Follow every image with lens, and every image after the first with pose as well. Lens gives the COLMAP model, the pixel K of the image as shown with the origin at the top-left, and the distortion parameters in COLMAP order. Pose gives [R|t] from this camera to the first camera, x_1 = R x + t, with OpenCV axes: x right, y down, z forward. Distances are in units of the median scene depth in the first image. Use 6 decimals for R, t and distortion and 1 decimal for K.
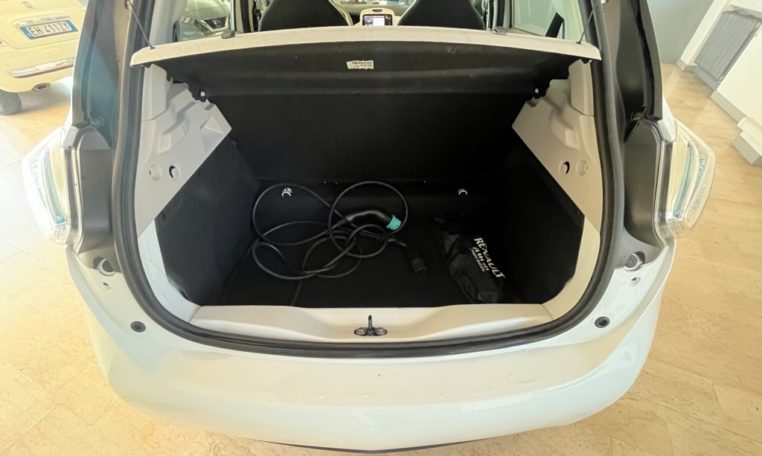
lens RADIAL K [[304.6, 0, 381.0], [0, 304.6, 229.4], [0, 0, 1]] dist [-0.000620, 0.000034]
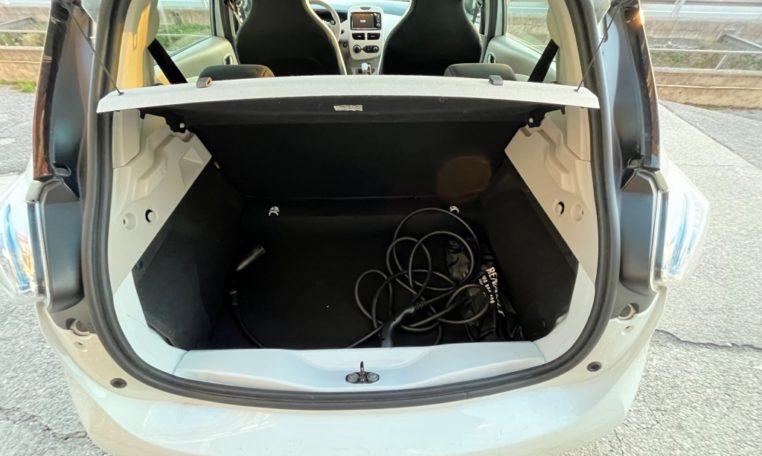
lens RADIAL K [[304.6, 0, 380.9], [0, 304.6, 231.4], [0, 0, 1]] dist [-0.000620, 0.000034]
pose [[0.999482, -0.010177, 0.030532, -0.000473], [0.009111, 0.999351, 0.034860, -0.180763], [-0.030867, -0.034564, 0.998926, 0.040435]]
